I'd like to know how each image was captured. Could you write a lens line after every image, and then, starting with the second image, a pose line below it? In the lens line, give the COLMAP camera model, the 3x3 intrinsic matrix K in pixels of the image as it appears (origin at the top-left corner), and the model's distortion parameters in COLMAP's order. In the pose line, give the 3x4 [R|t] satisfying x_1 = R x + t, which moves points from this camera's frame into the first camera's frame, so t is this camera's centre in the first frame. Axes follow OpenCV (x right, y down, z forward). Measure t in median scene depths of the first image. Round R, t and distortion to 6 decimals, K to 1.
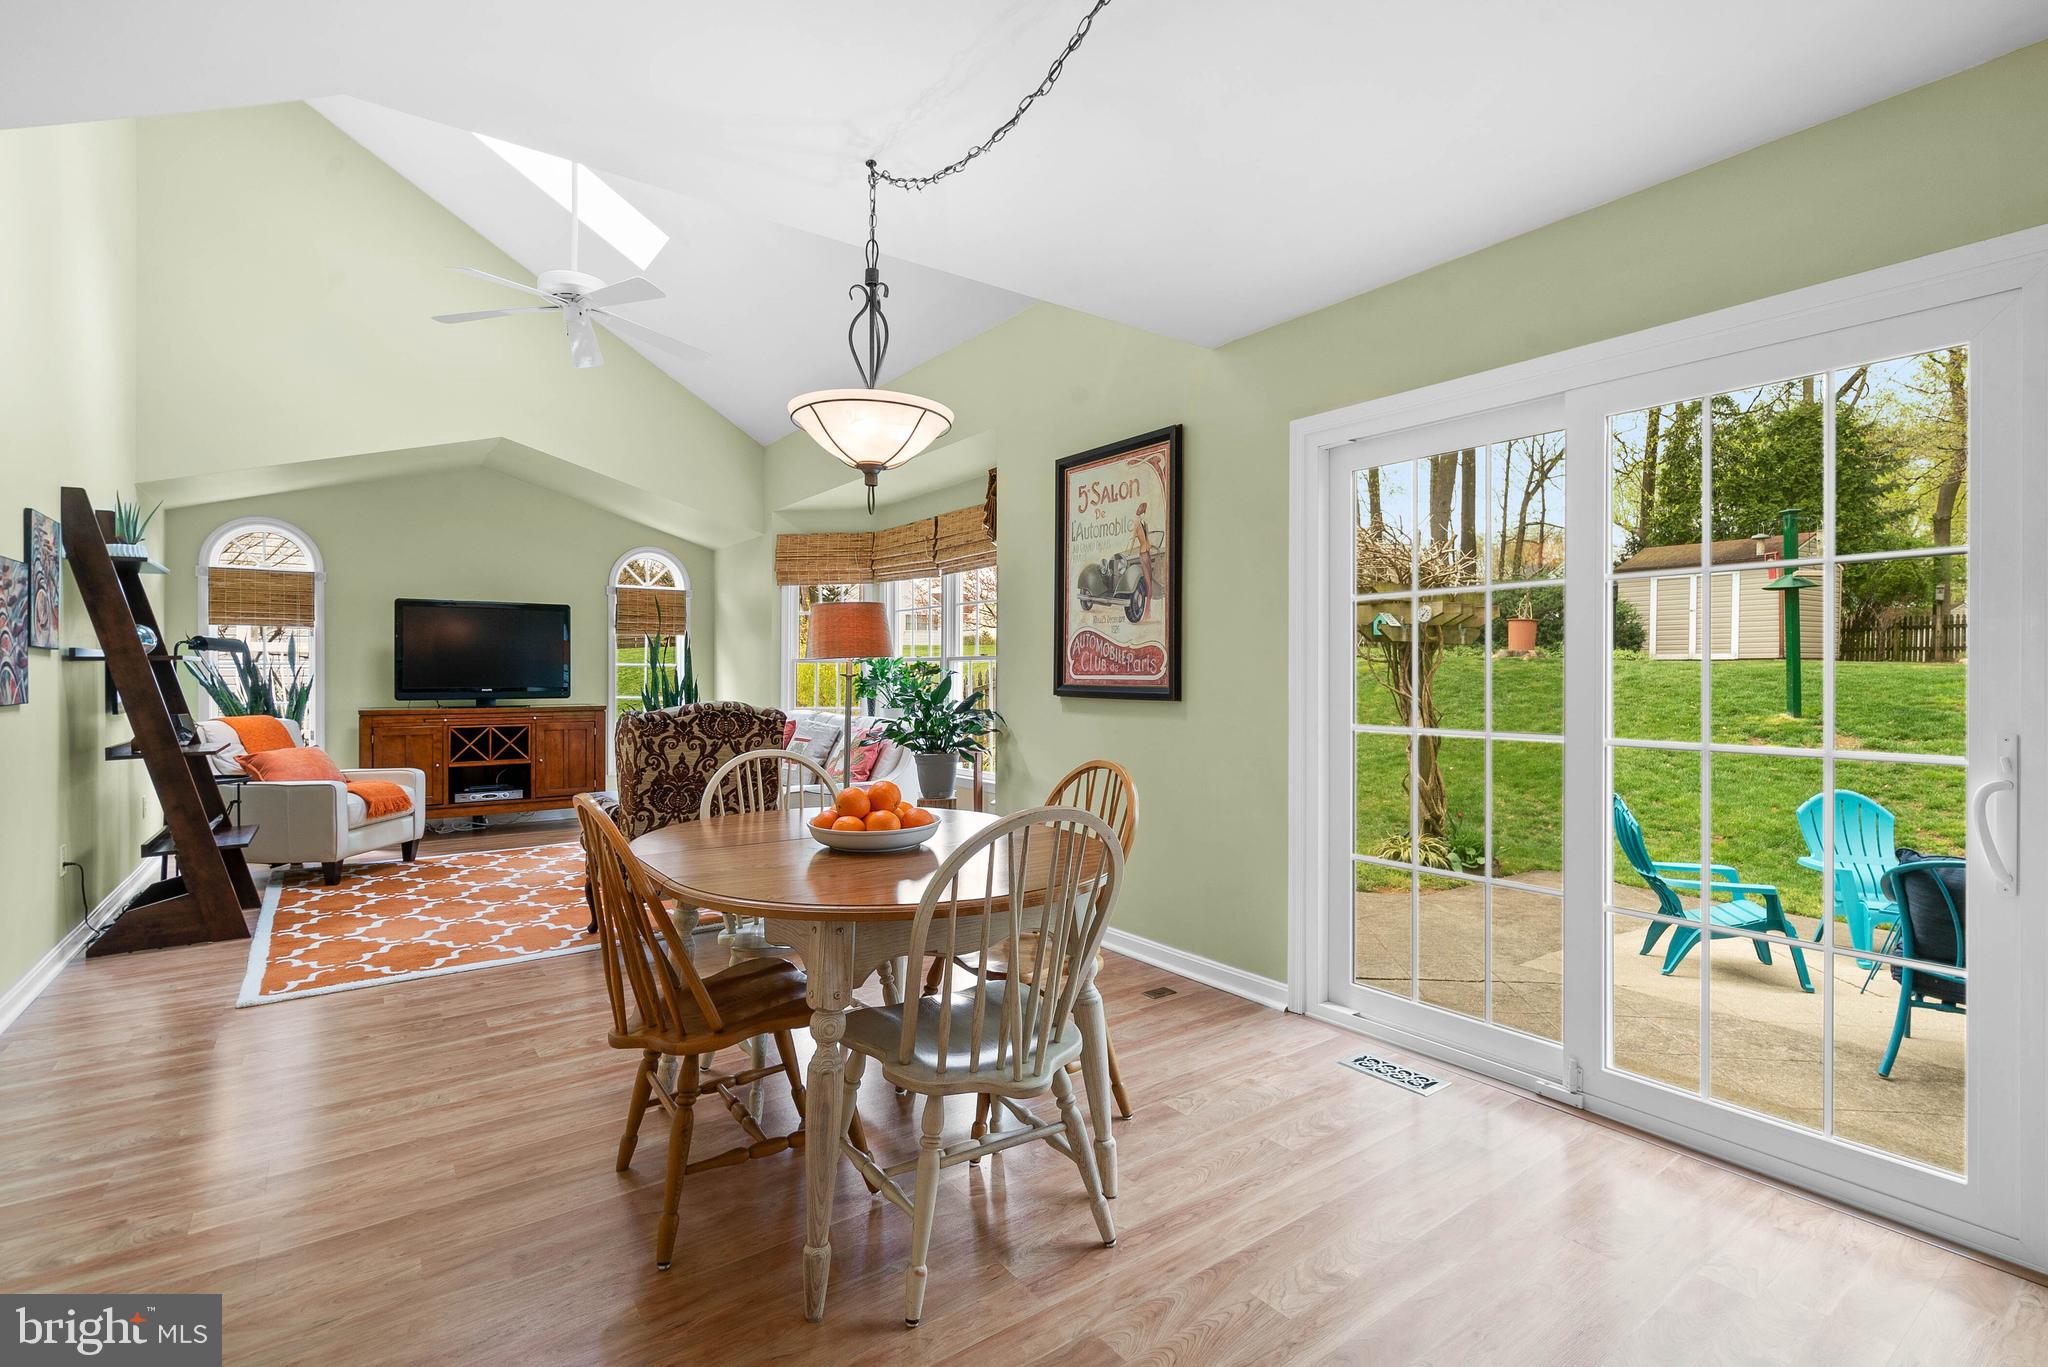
lens RADIAL K [[931.9, 0, 1021.8], [0, 931.9, 674.1], [0, 0, 1]] dist [-0.007328, 0.002592]
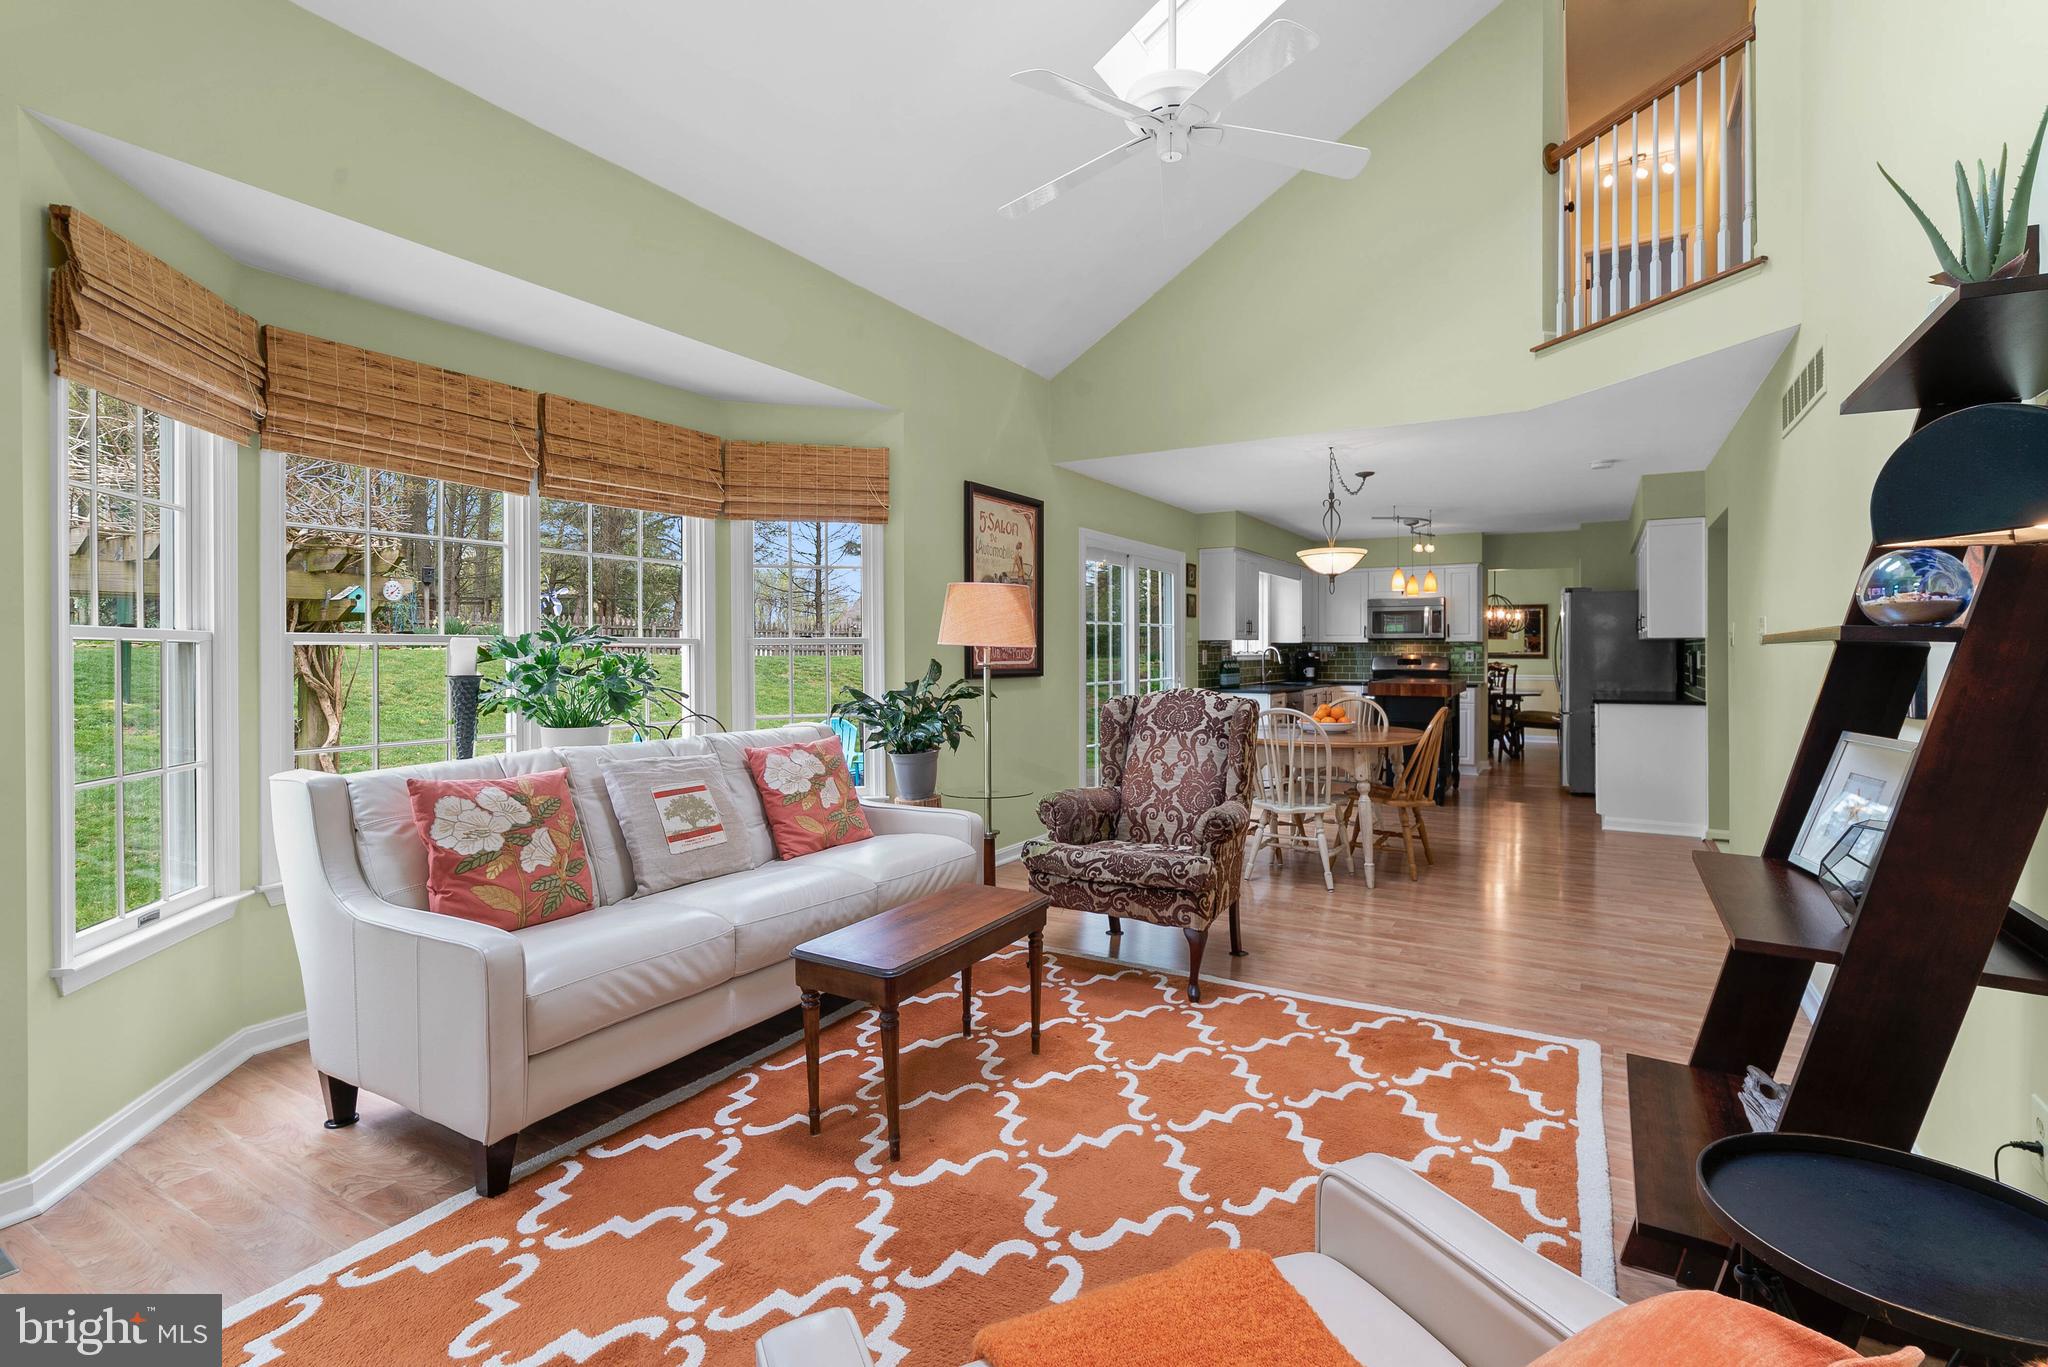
lens RADIAL K [[931.9, 0, 1050.5], [0, 931.9, 656.0], [0, 0, 1]] dist [-0.007328, 0.002592]
pose [[-0.400176, -0.004754, 0.916426, -1.094904], [0.001423, 0.999982, 0.005809, -0.014126], [-0.916437, 0.003629, -0.400162, 1.386236]]
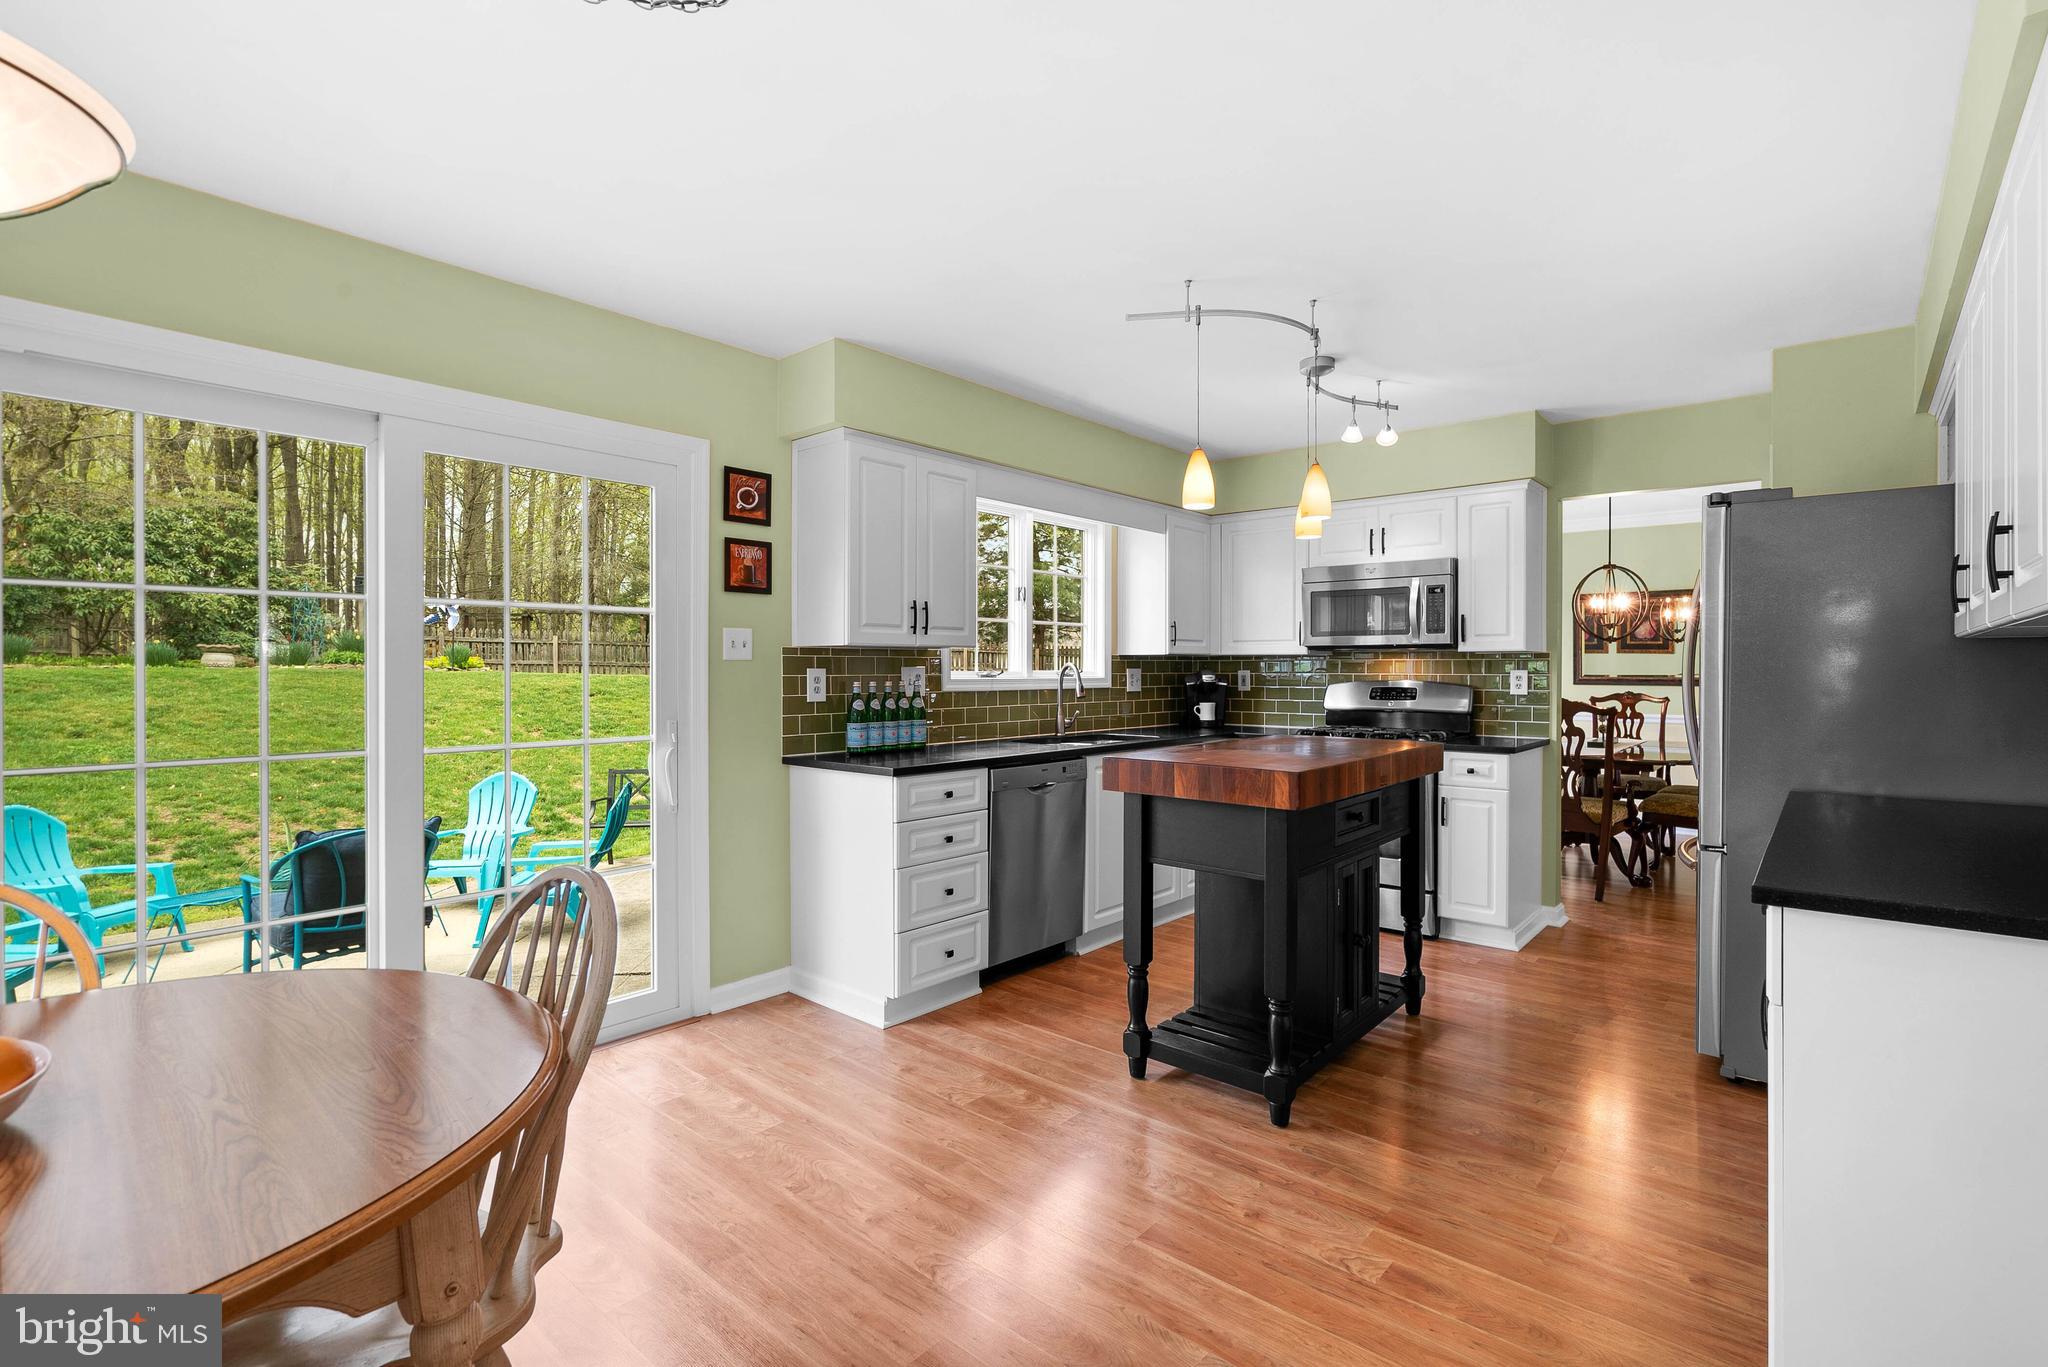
lens RADIAL K [[931.9, 0, 1035.4], [0, 931.9, 671.4], [0, 0, 1]] dist [-0.007328, 0.002592]
pose [[-0.219665, -0.000578, 0.975575, -0.340670], [0.000102, 1.000000, 0.000615, -0.012822], [-0.975575, 0.000235, -0.219665, 0.311823]]
